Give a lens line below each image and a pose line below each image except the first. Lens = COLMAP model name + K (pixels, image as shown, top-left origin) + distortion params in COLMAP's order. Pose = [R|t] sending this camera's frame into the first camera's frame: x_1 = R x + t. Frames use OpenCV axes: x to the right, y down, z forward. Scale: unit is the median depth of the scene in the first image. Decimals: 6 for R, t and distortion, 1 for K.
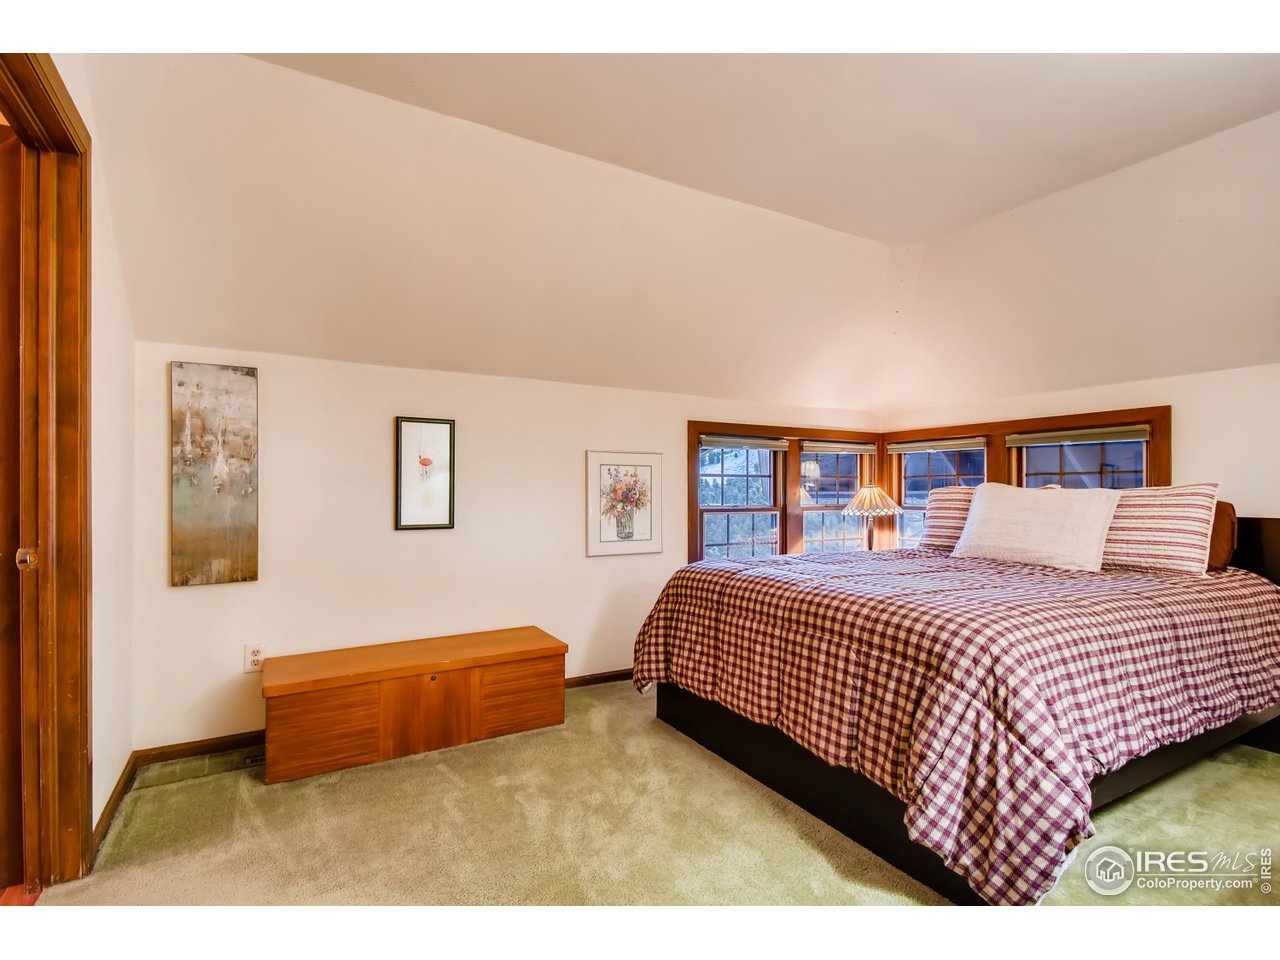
lens RADIAL K [[611.0, 0, 640.0], [0, 611.0, 480.0], [0, 0, 1]] dist [0.033995, -0.000457]
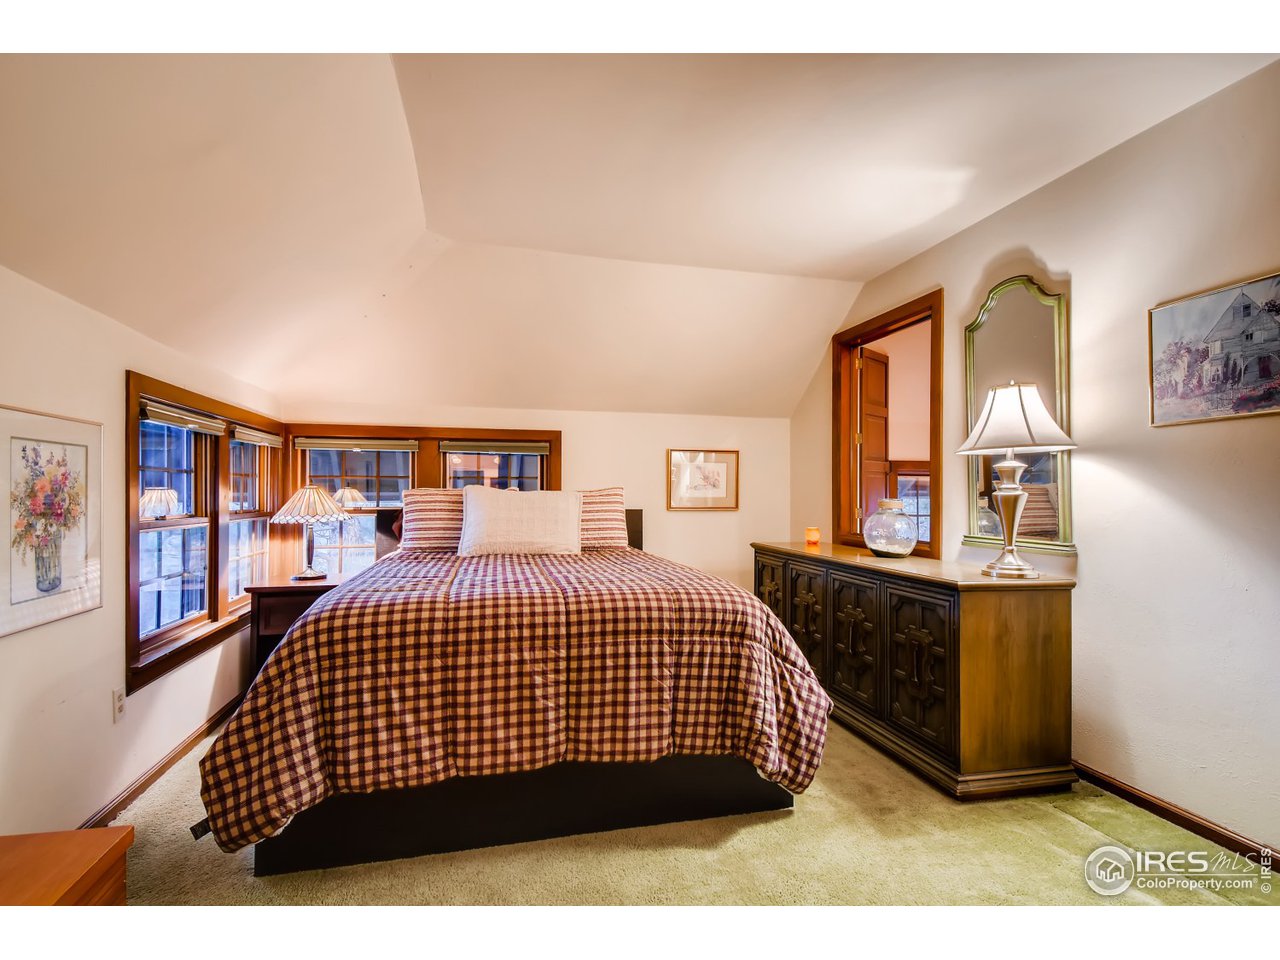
lens RADIAL K [[611.0, 0, 640.0], [0, 611.0, 480.0], [0, 0, 1]] dist [0.033995, -0.000457]
pose [[0.293231, 0.018900, 0.955855, -0.472953], [-0.015650, 0.999766, -0.014967, 0.008675], [-0.955914, -0.010571, 0.293458, 0.509259]]
